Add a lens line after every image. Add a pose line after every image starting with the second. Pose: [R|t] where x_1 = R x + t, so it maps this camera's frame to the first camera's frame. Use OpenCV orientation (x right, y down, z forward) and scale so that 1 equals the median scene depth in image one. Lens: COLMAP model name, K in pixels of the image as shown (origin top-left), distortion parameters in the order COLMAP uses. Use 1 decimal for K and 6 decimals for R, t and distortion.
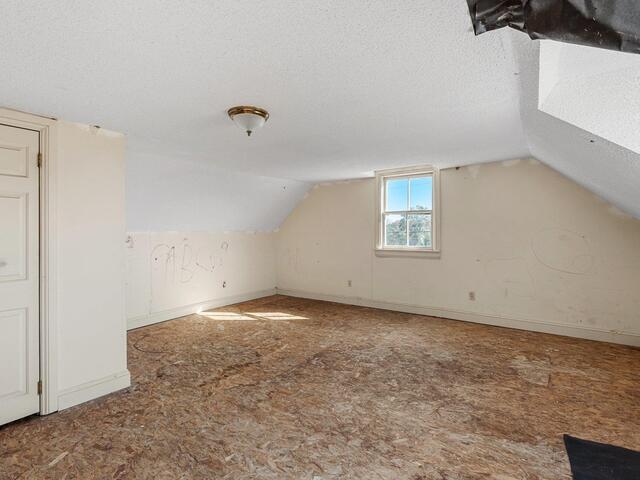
lens RADIAL K [[316.2, 0, 318.5], [0, 316.2, 234.6], [0, 0, 1]] dist [-0.003337, -0.000414]
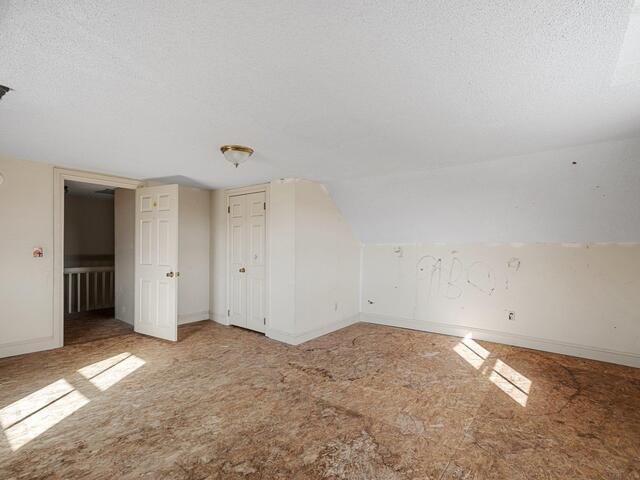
lens RADIAL K [[316.9, 0, 322.9], [0, 316.9, 241.7], [0, 0, 1]] dist [-0.003237, -0.000441]
pose [[-0.032704, -0.003111, -0.999460, 0.783189], [-0.018833, 0.999820, -0.002496, -0.007452], [0.999288, 0.018741, -0.032756, 1.026312]]
